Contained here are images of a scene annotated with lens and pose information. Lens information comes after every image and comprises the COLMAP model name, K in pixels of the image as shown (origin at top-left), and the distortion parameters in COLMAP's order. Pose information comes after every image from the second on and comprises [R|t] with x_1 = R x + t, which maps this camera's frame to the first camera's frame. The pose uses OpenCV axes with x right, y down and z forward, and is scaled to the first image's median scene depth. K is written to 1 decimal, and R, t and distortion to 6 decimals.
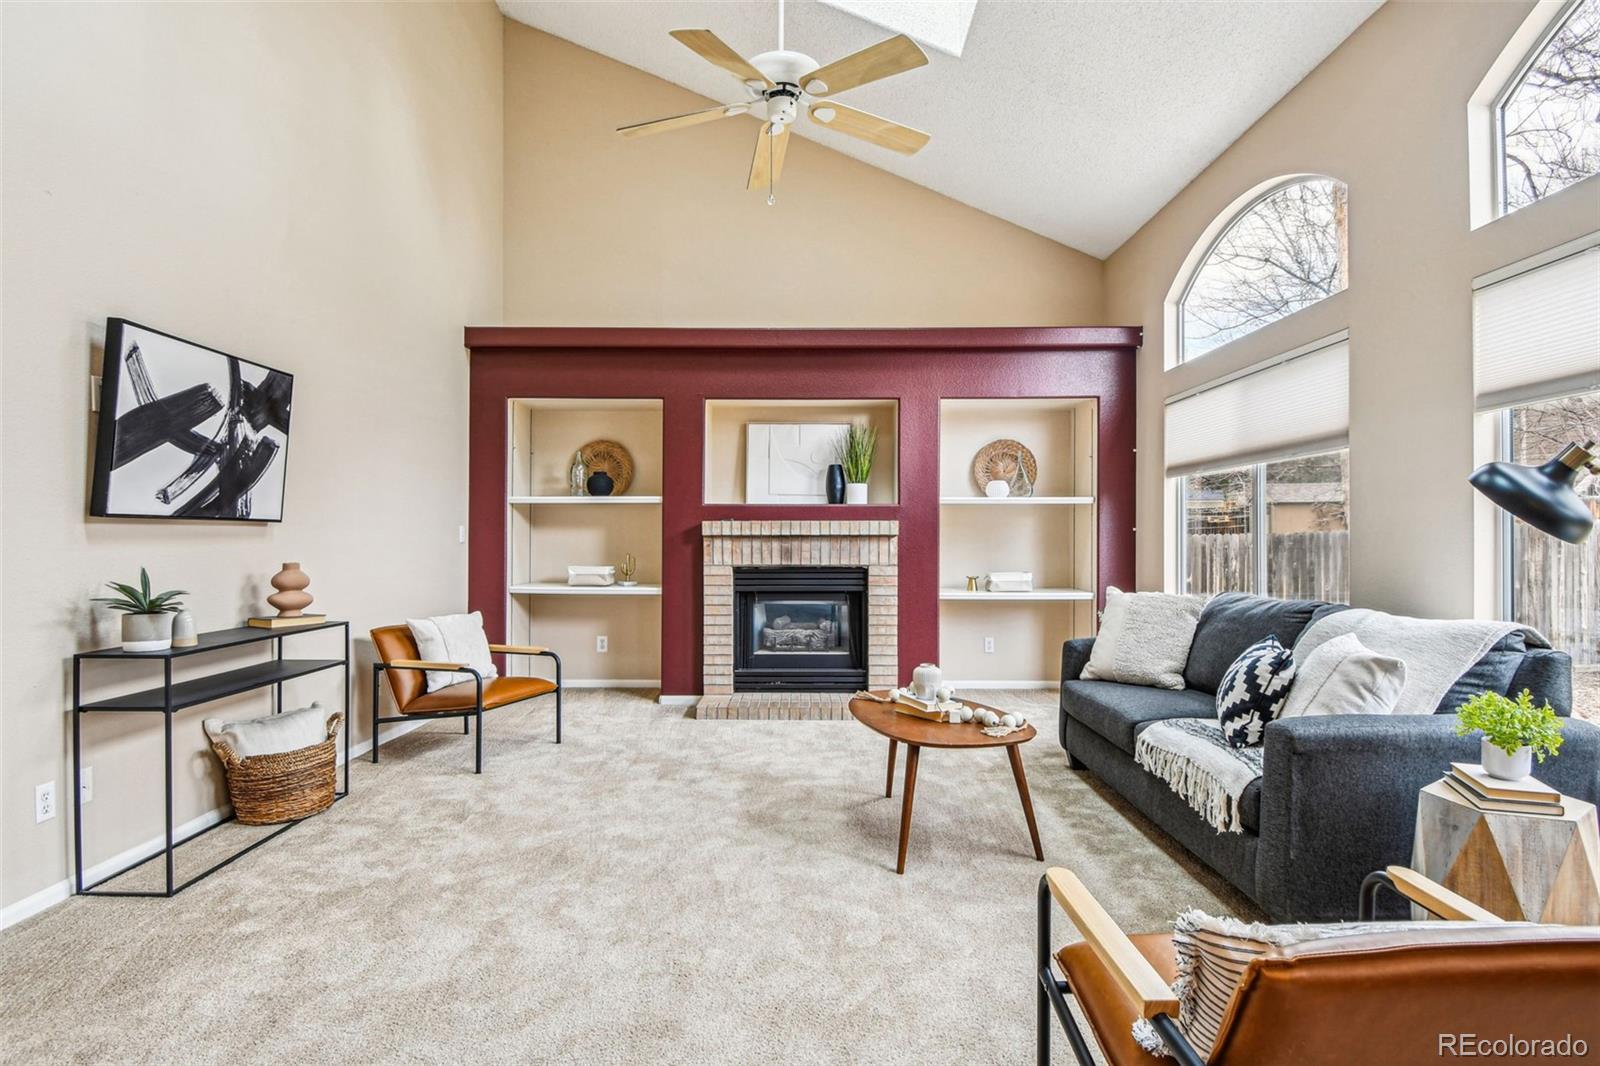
lens RADIAL K [[847.1, 0, 803.1], [0, 847.1, 541.4], [0, 0, 1]] dist [0.017637, 0.000652]
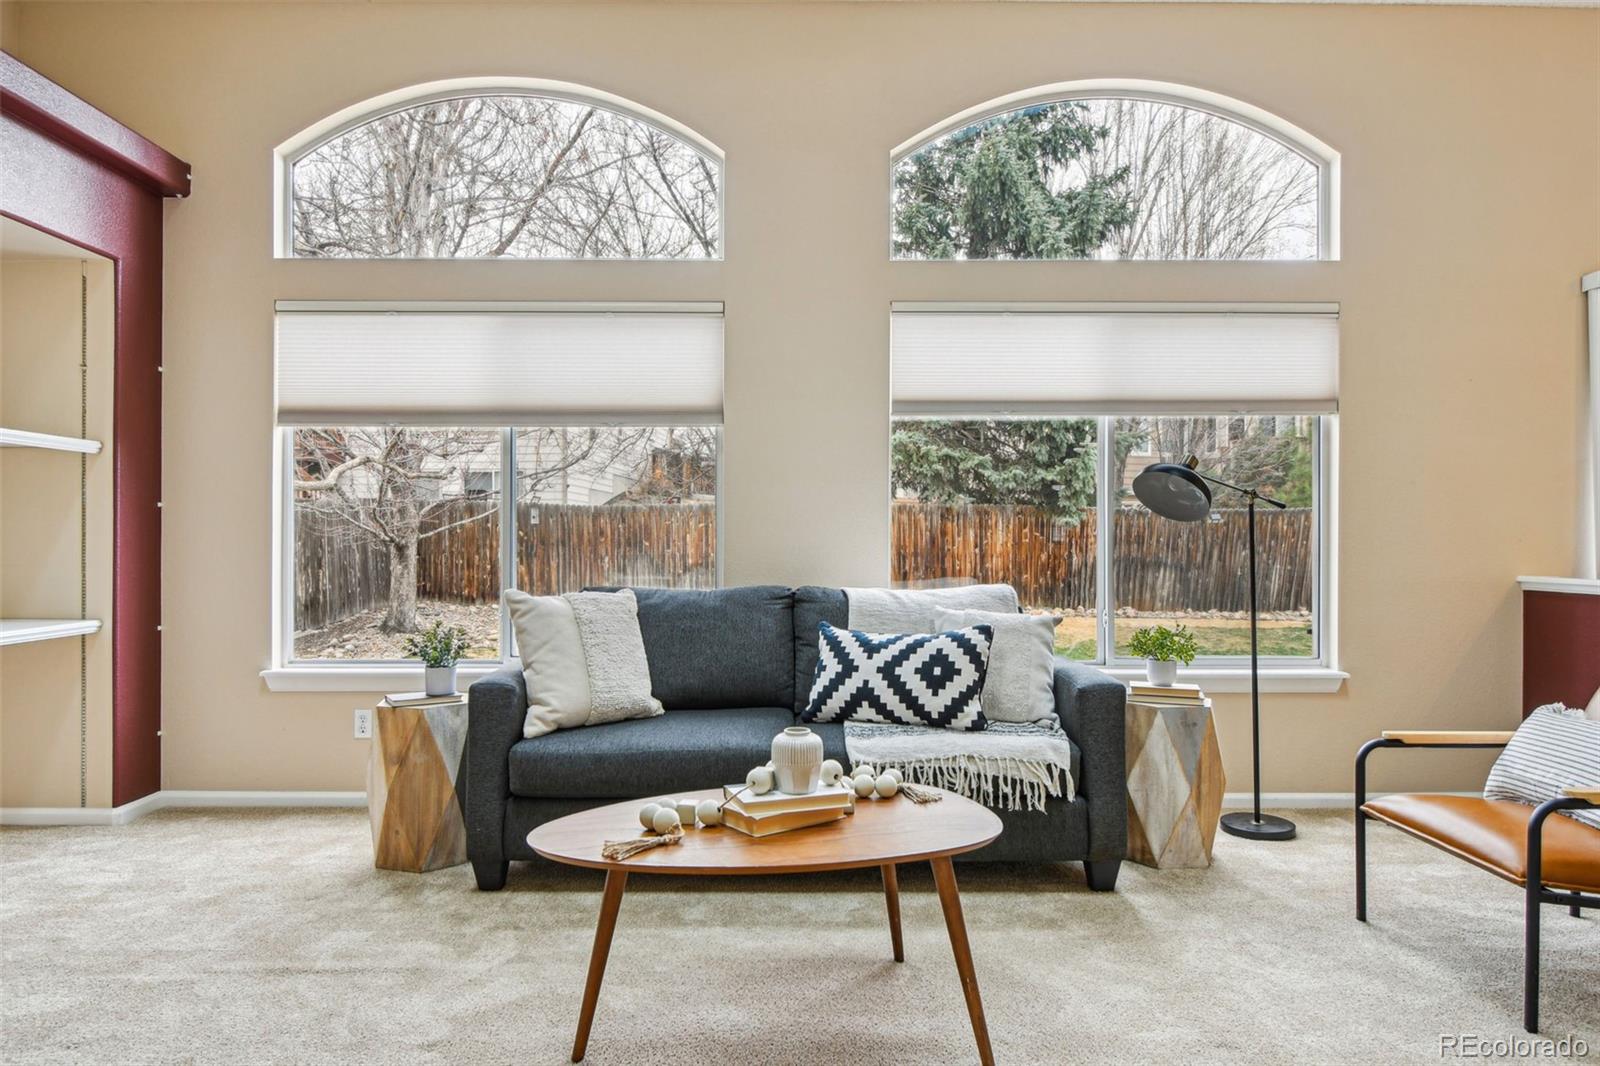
lens RADIAL K [[980.0, 0, 812.6], [0, 980.0, 526.9], [0, 0, 1]] dist [-0.005308, 0.000671]
pose [[-0.015388, 0.013826, 0.999786, -0.287944], [0.004043, 0.999897, -0.013765, 0.012037], [-0.999873, 0.003830, -0.015442, 0.573011]]
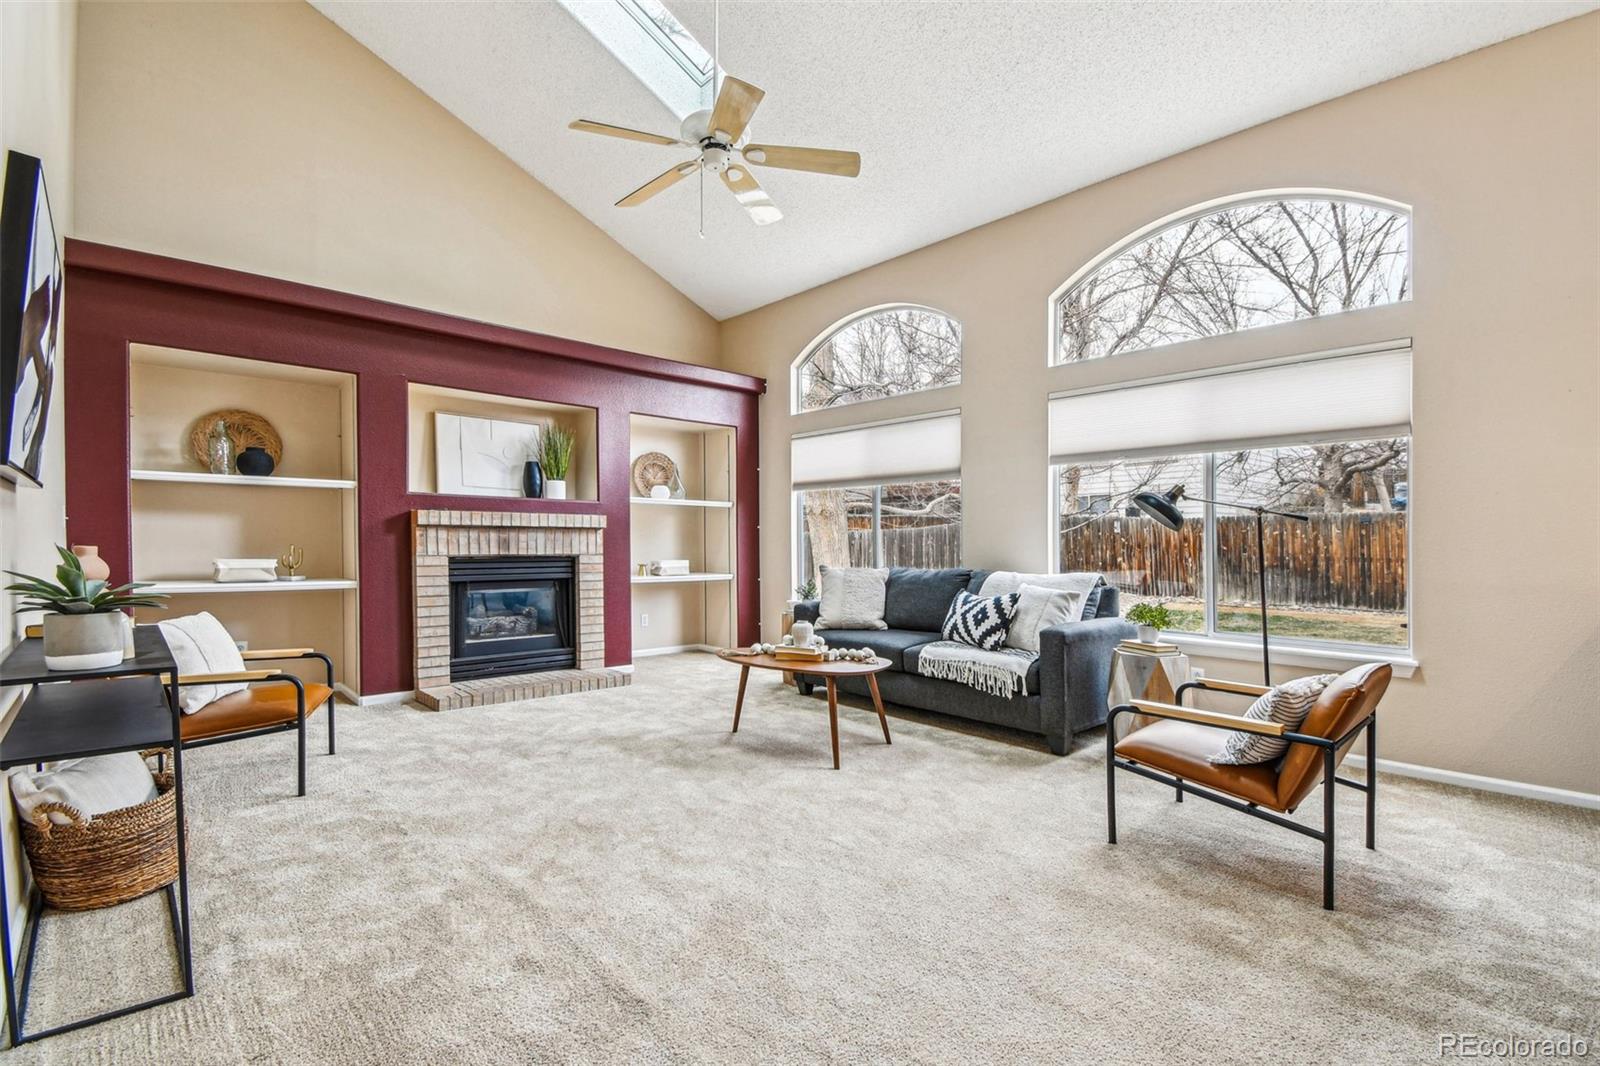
lens RADIAL K [[727.5, 0, 796.0], [0, 727.5, 572.7], [0, 0, 1]] dist [-0.000004, -0.002318]
pose [[0.731924, -0.022848, 0.681003, -0.369892], [-0.004404, 0.999258, 0.038259, 0.014253], [-0.681372, -0.031002, 0.731280, 0.099085]]
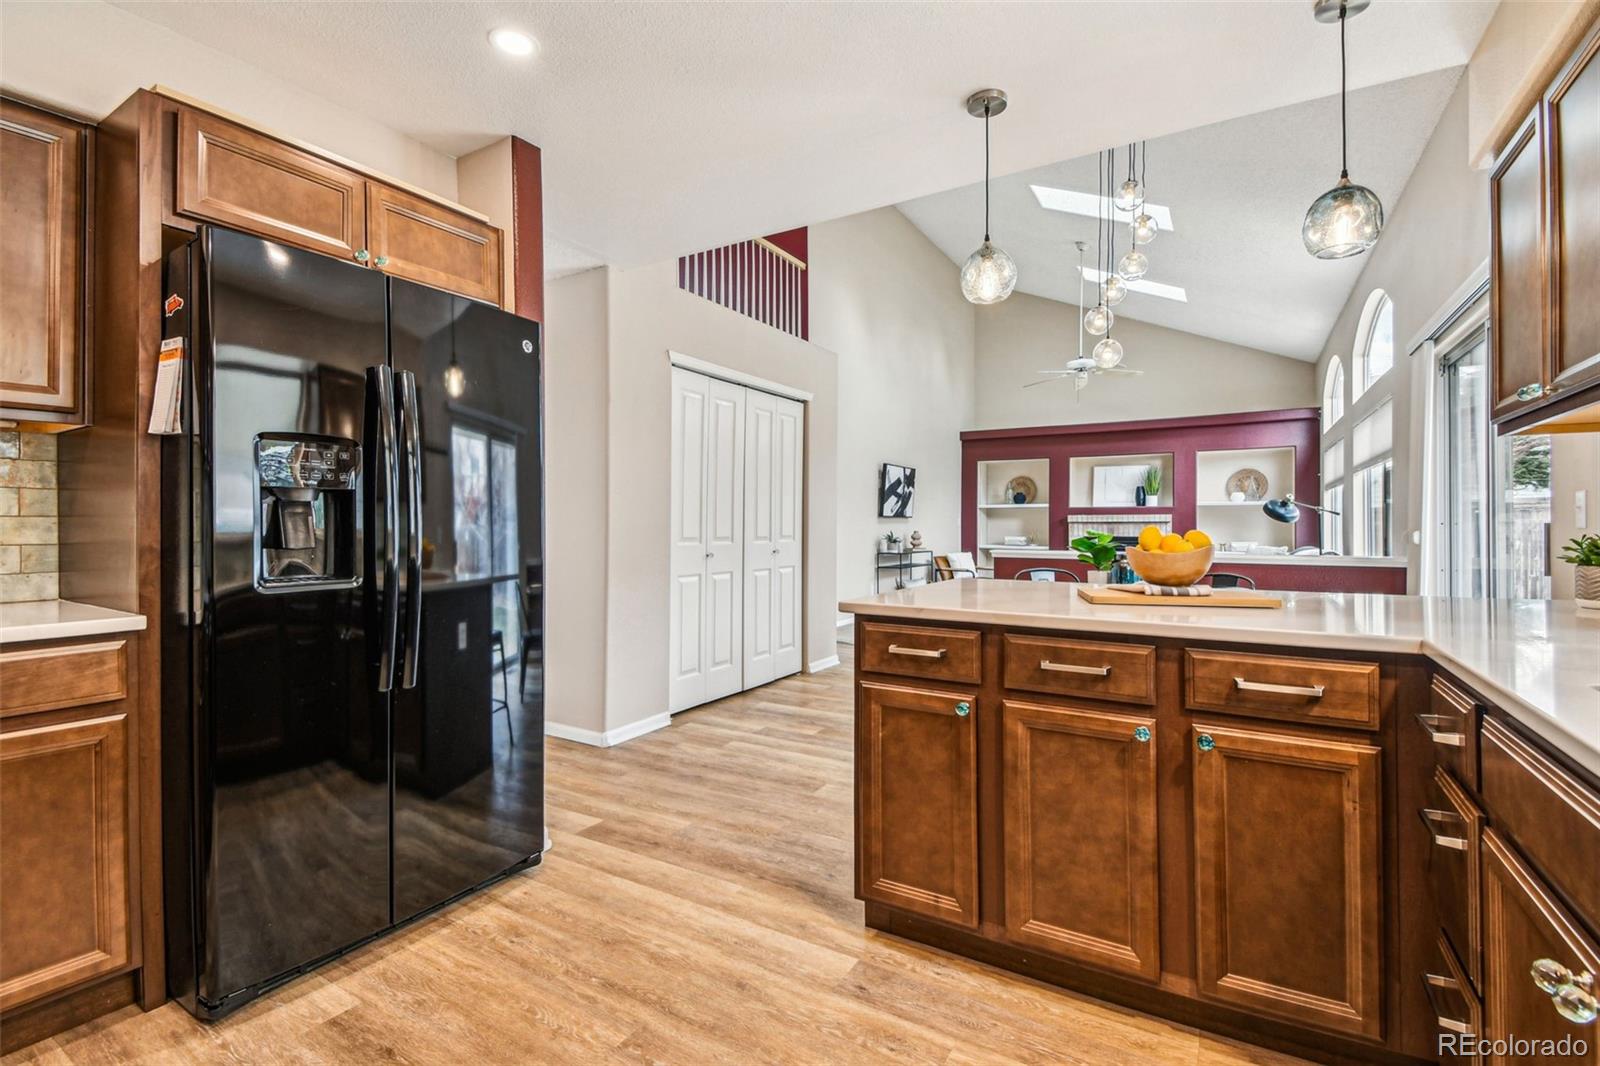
lens RADIAL K [[745.4, 0, 795.9], [0, 745.4, 524.6], [0, 0, 1]] dist [0.034937, -0.006540]
pose [[0.860427, -0.001284, -0.509572, 0.254051], [-0.002976, 0.999967, -0.007546, 0.015462], [0.509565, 0.008009, 0.860395, -0.979926]]
